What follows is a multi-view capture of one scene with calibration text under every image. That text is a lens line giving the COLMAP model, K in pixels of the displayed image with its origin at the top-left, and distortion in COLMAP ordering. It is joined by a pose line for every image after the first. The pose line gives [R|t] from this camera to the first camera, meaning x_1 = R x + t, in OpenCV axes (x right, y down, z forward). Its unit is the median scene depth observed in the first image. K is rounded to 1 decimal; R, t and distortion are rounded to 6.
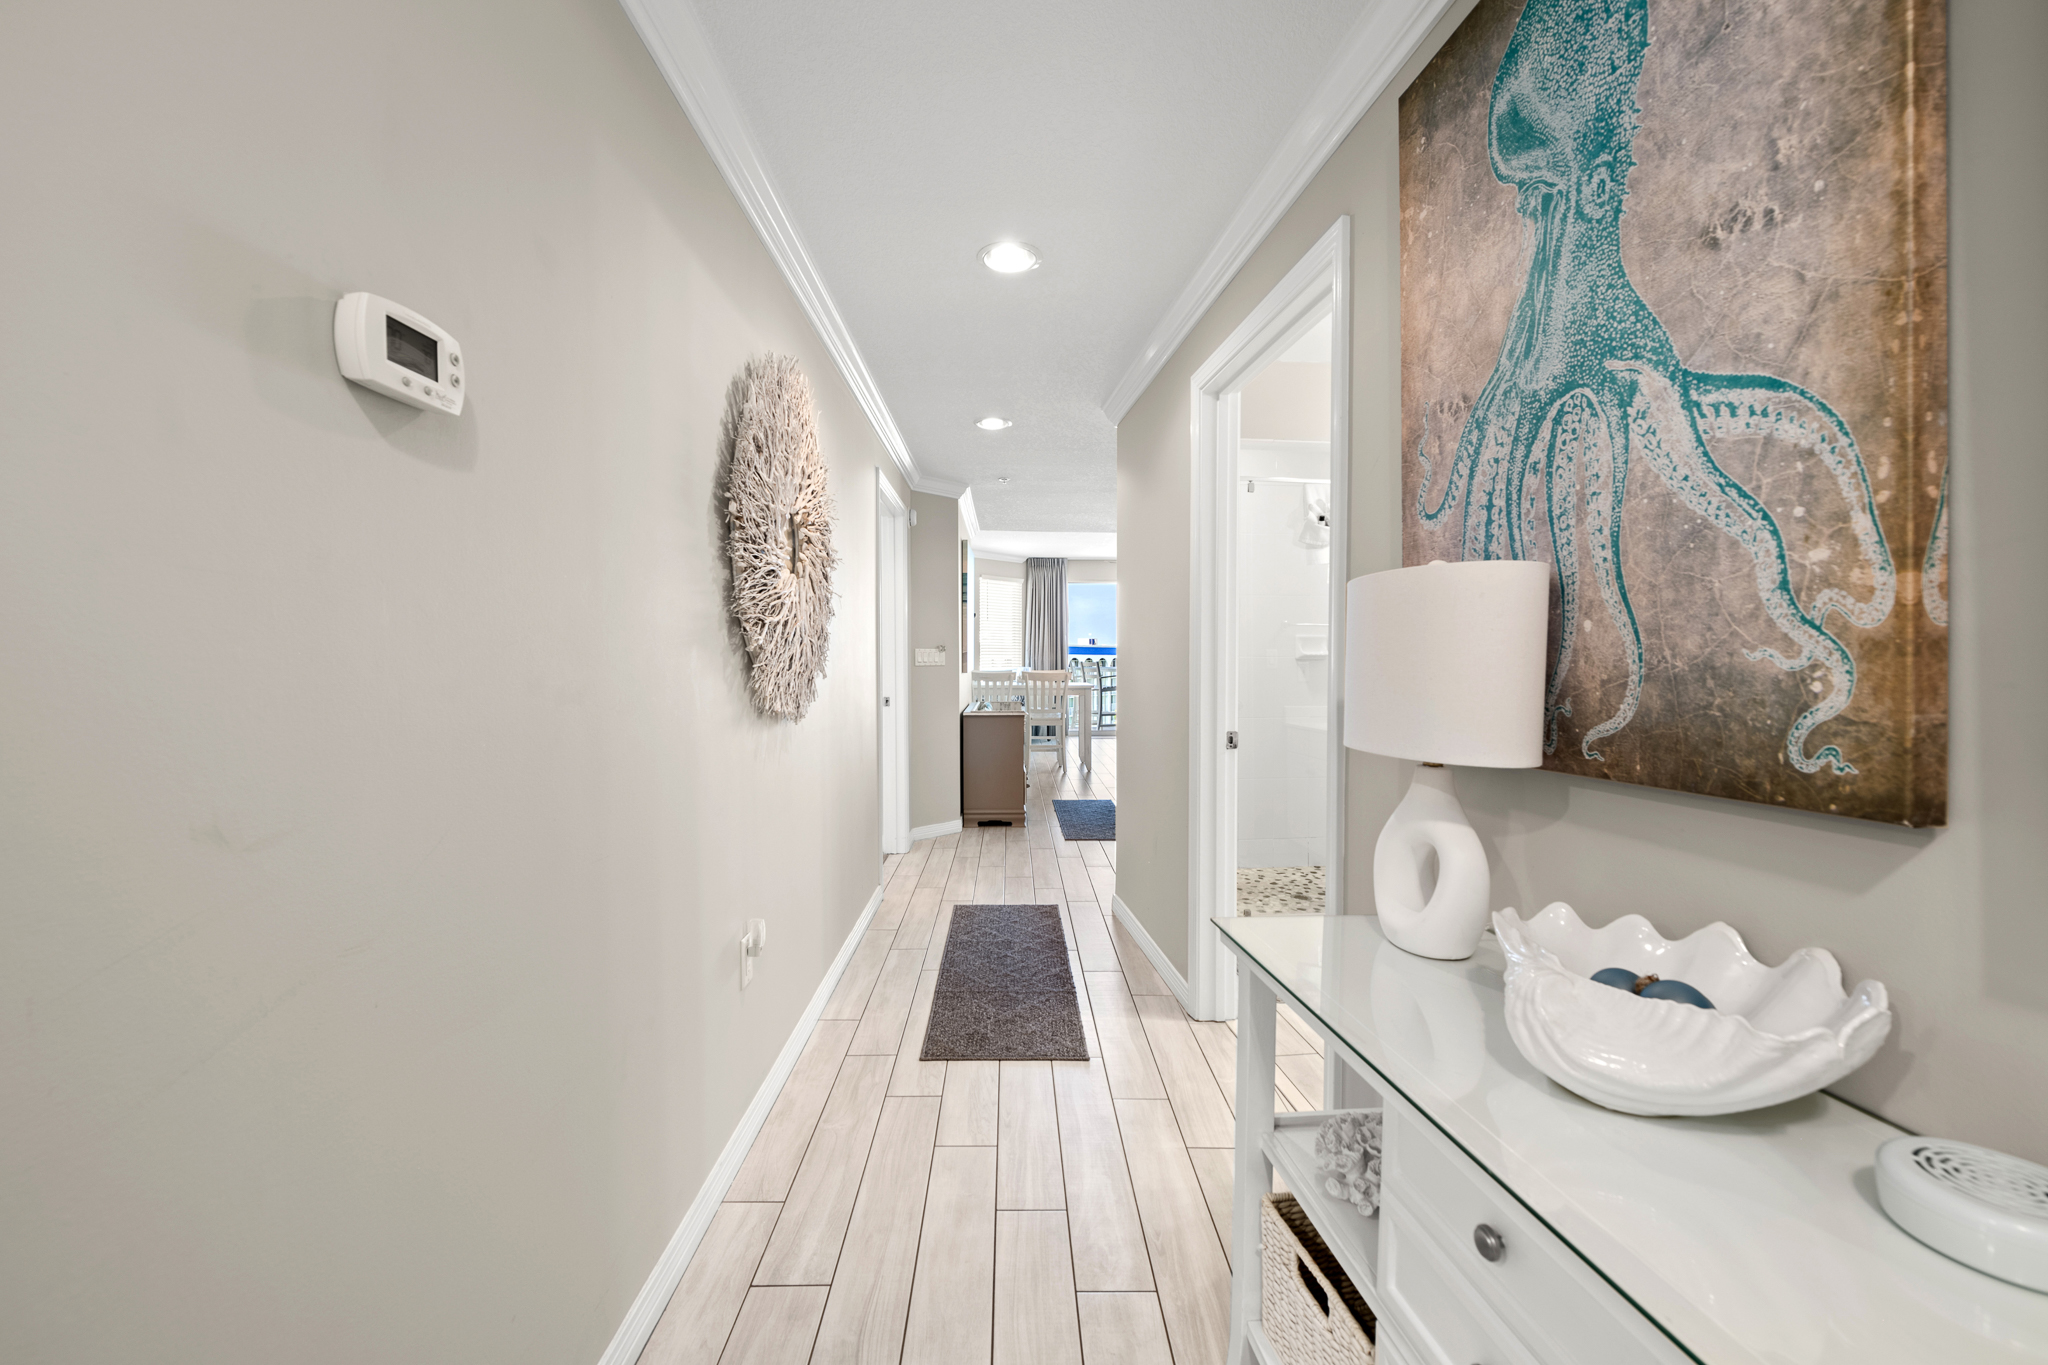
lens RADIAL K [[811.7, 0, 1031.0], [0, 811.7, 681.7], [0, 0, 1]] dist [-0.002338, -0.002150]
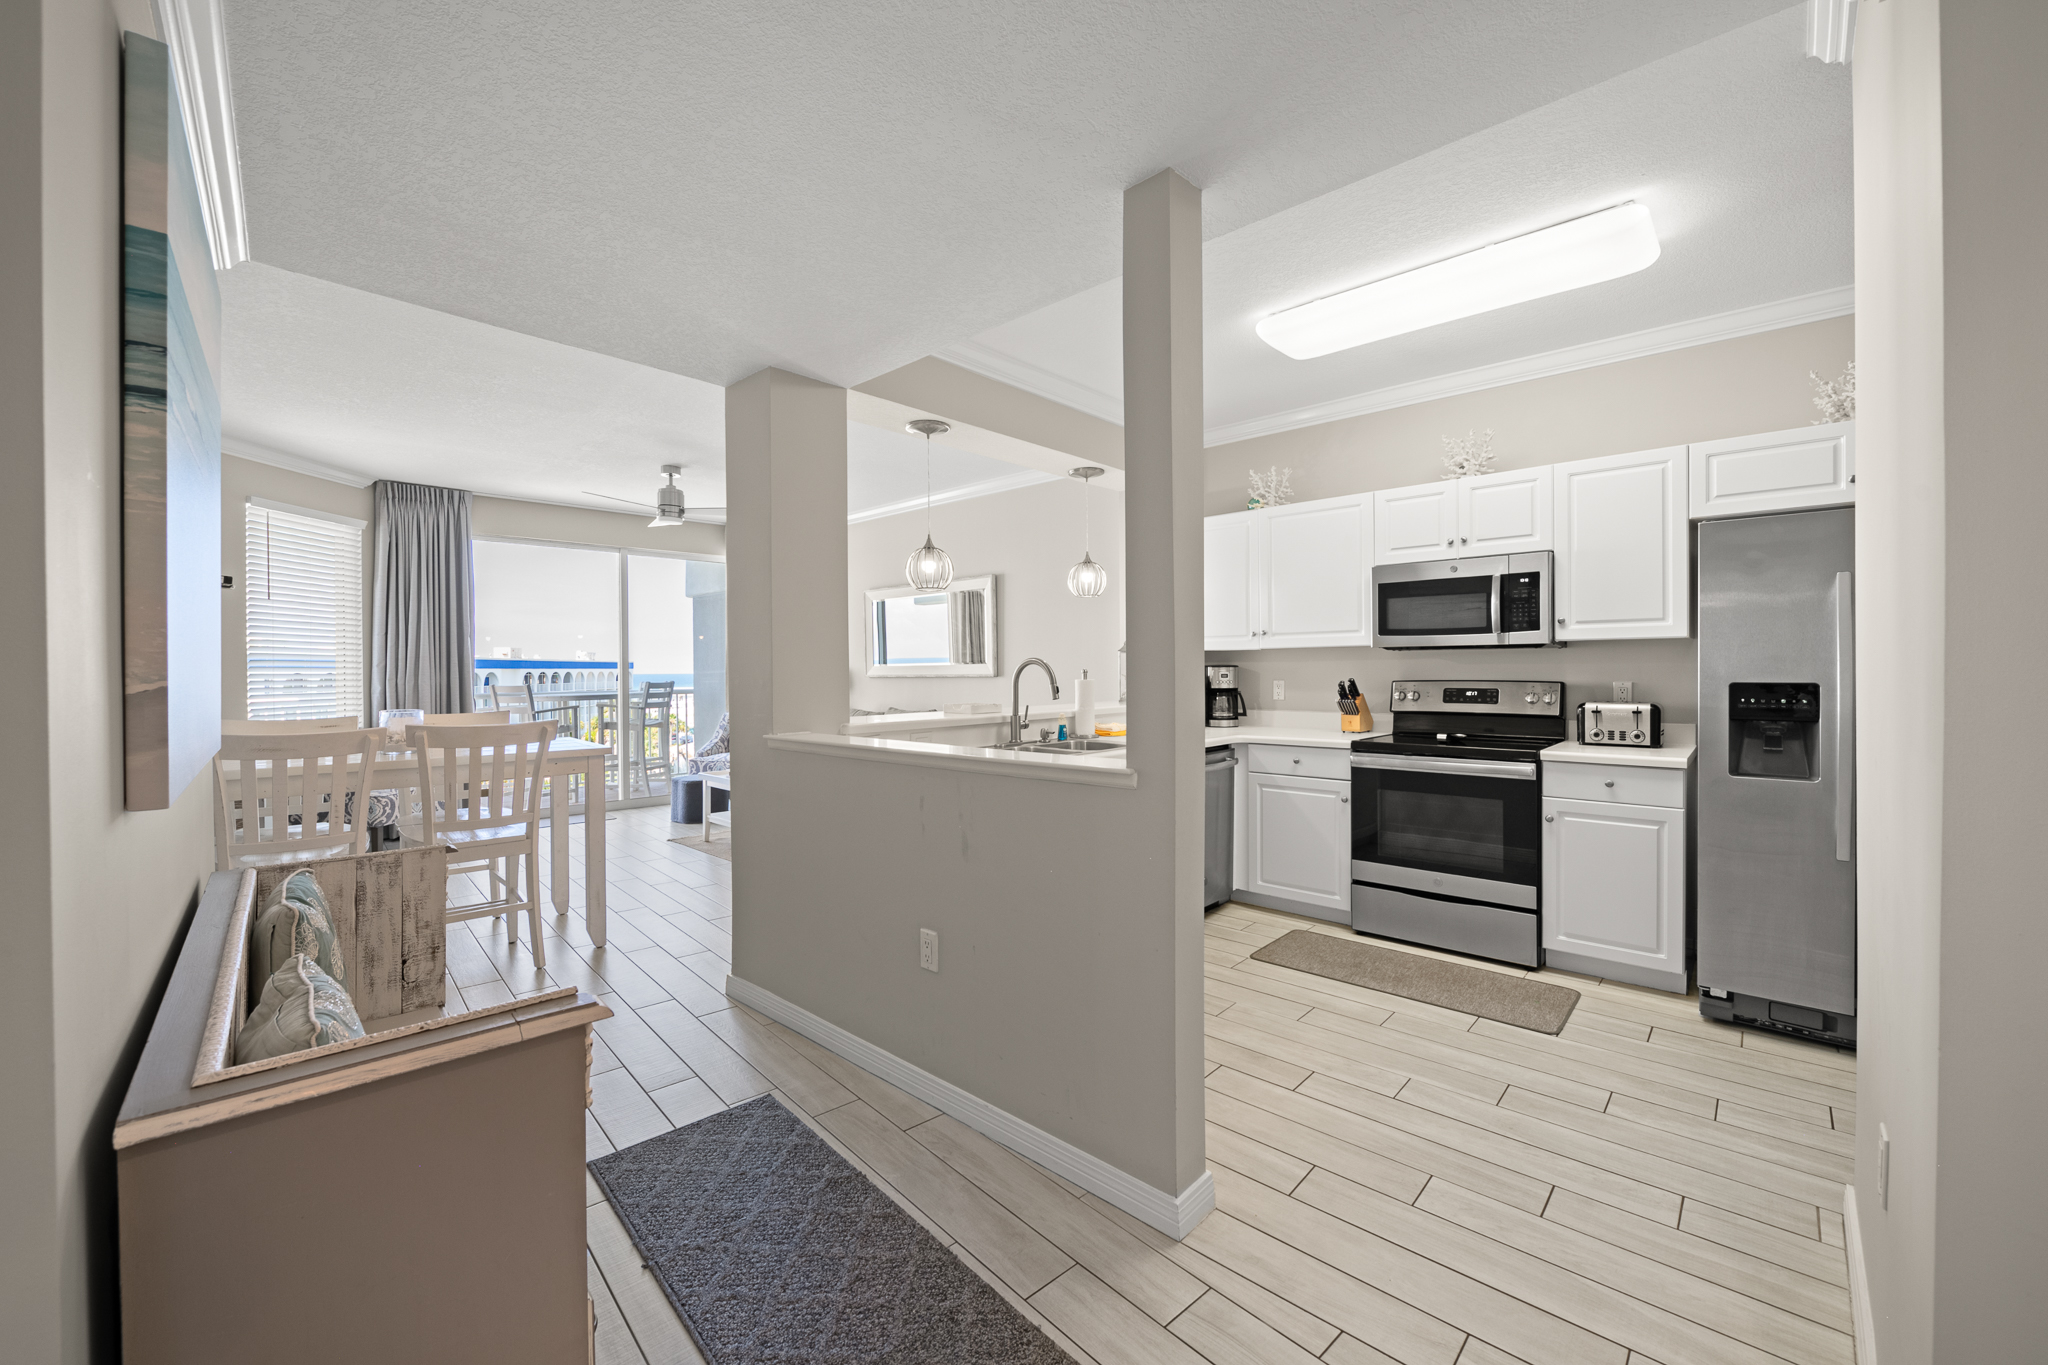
lens RADIAL K [[811.7, 0, 1030.9], [0, 811.7, 675.2], [0, 0, 1]] dist [-0.002338, -0.002150]
pose [[0.757959, -0.009543, 0.652232, -0.193305], [0.024898, 0.999588, -0.014309, -0.123264], [-0.651827, 0.027085, 0.757884, 2.859095]]
